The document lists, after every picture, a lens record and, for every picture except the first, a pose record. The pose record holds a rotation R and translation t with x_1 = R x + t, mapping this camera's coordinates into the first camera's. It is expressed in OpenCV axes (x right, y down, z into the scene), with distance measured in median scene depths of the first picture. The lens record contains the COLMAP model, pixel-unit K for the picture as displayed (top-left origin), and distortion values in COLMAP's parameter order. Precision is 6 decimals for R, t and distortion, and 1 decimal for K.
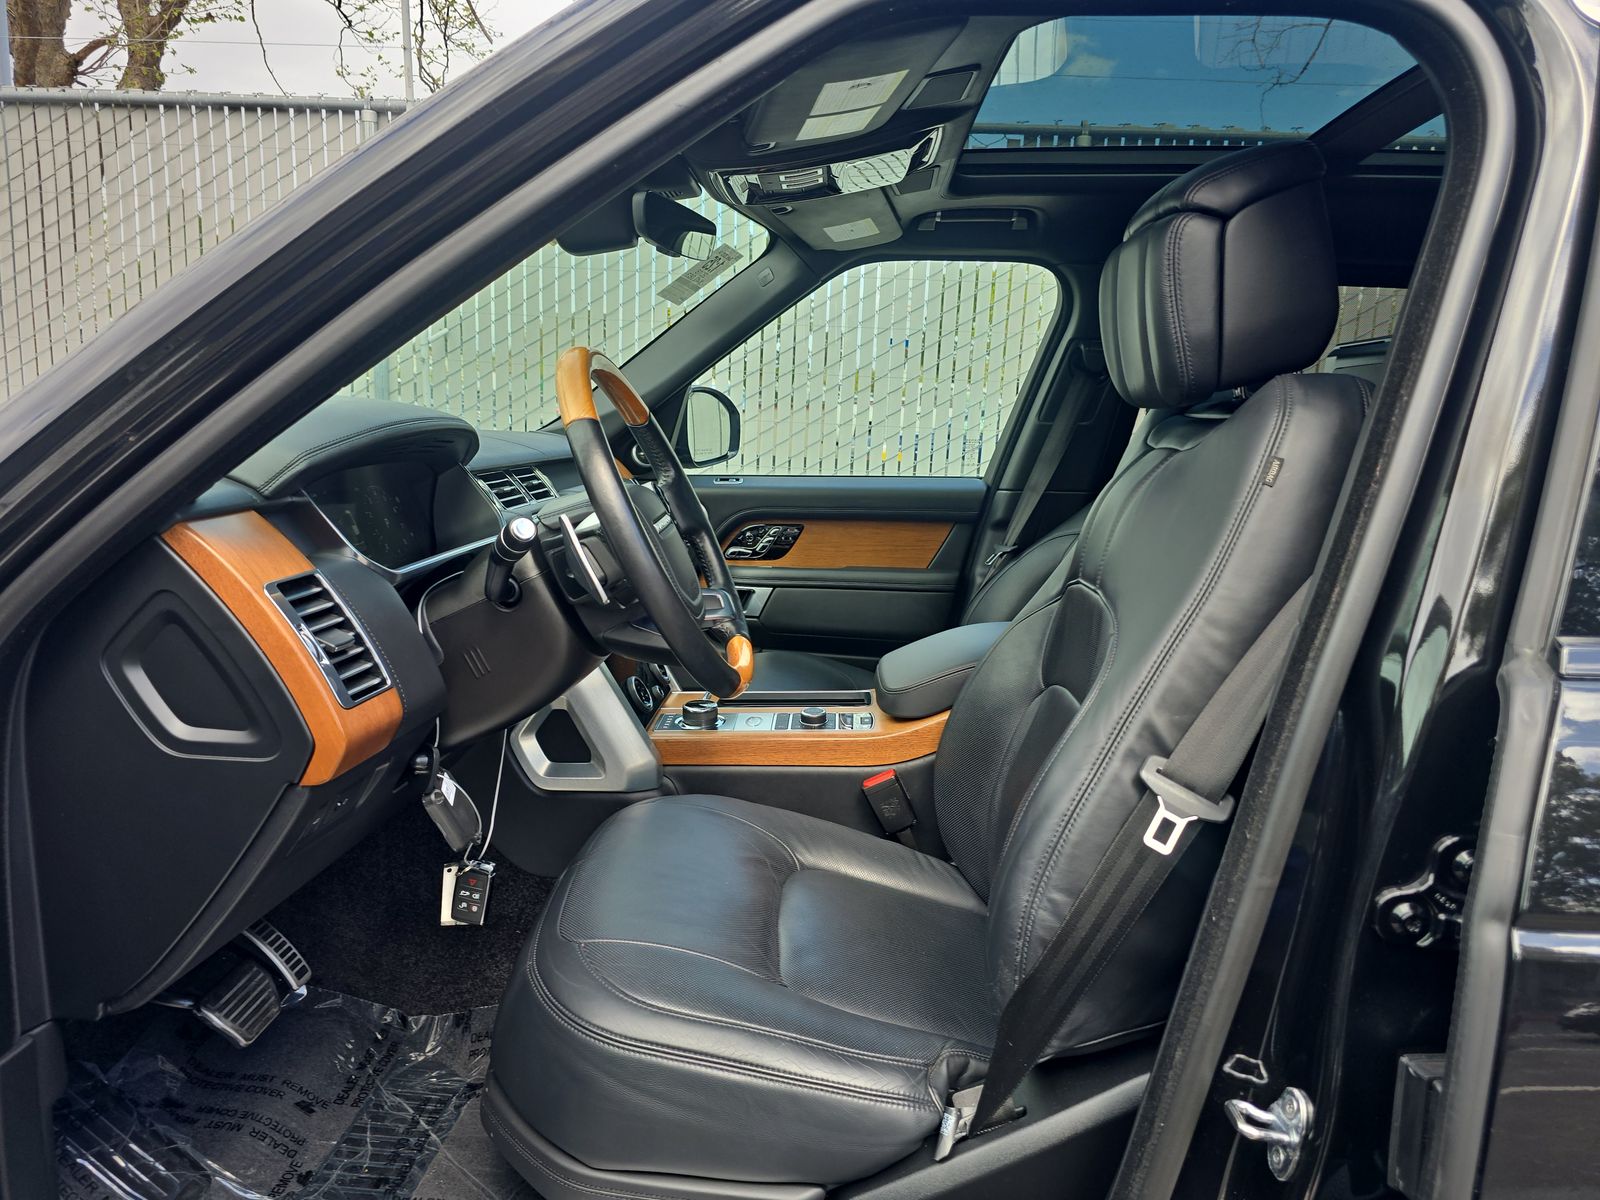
lens RADIAL K [[1087.4, 0, 786.5], [0, 1087.4, 605.4], [0, 0, 1]] dist [0.016590, -0.010445]
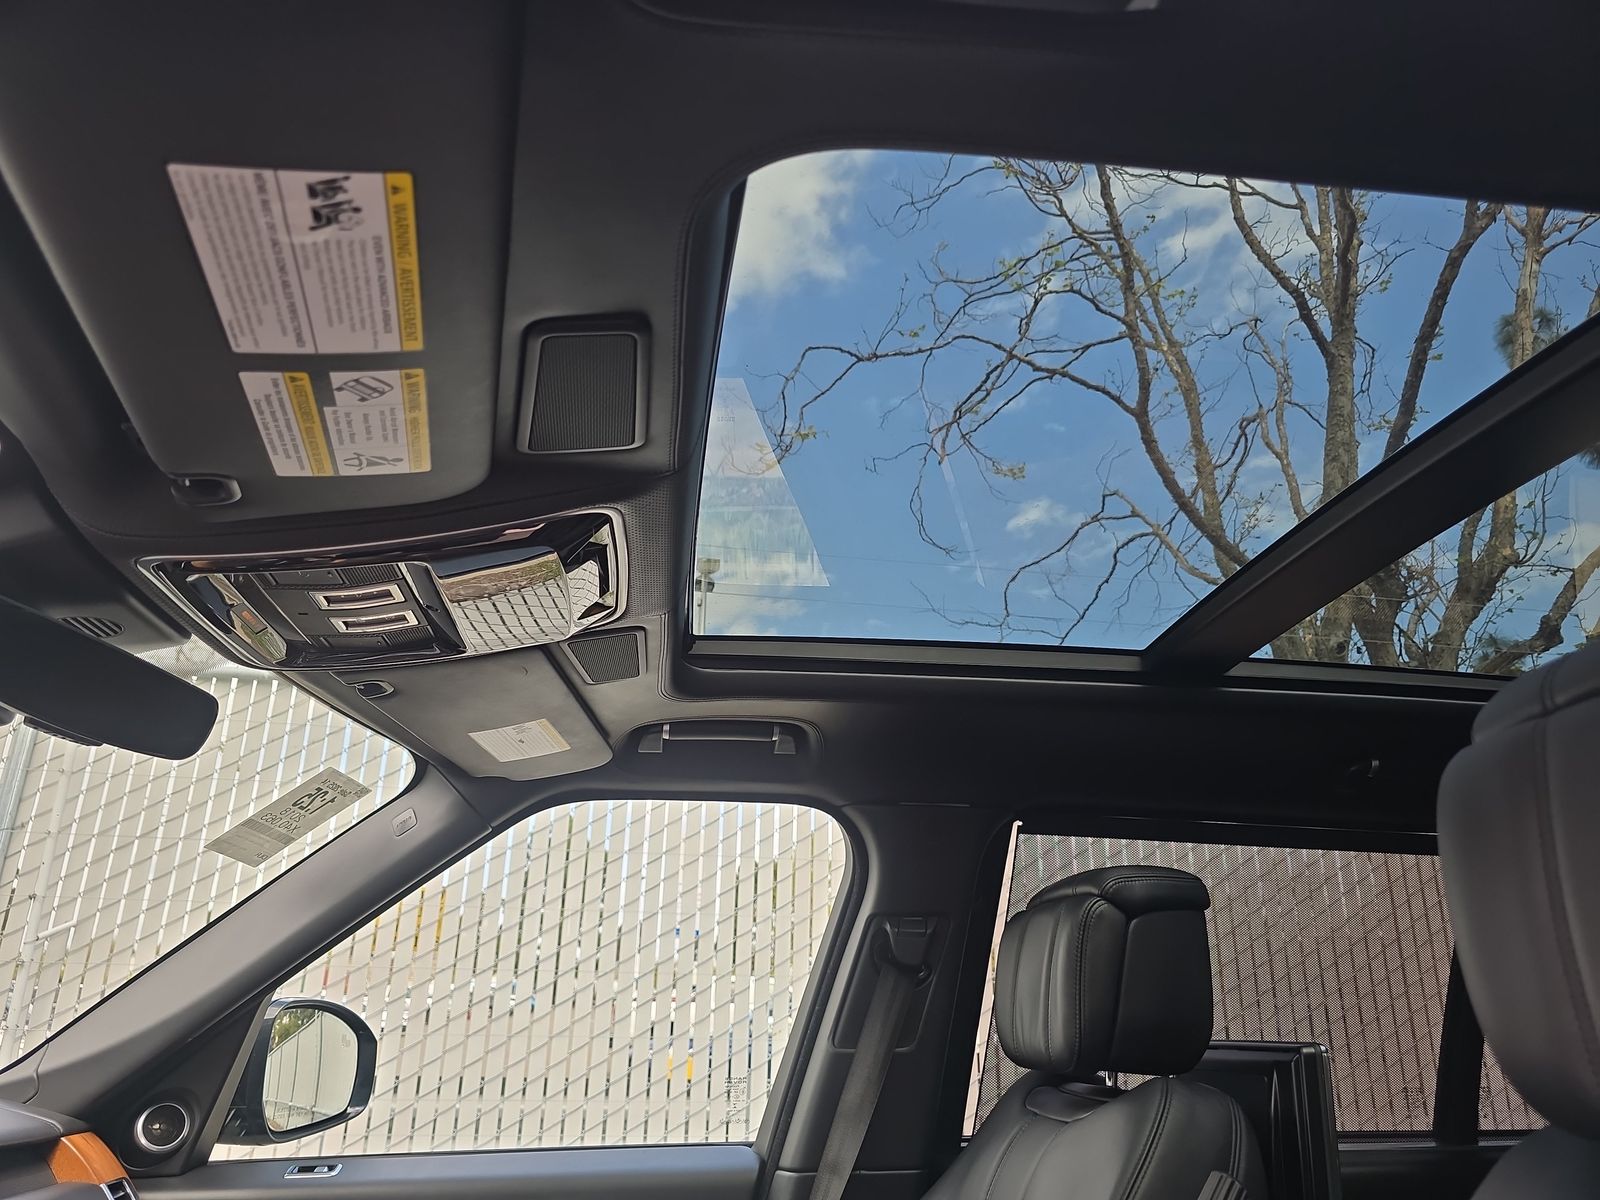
lens RADIAL K [[1087.4, 0, 787.7], [0, 1087.4, 594.6], [0, 0, 1]] dist [0.016590, -0.010445]
pose [[0.983490, 0.044808, 0.175327, 0.083074], [0.051507, 0.859473, -0.508580, -0.075038], [-0.173477, 0.509214, 0.842975, 0.338437]]
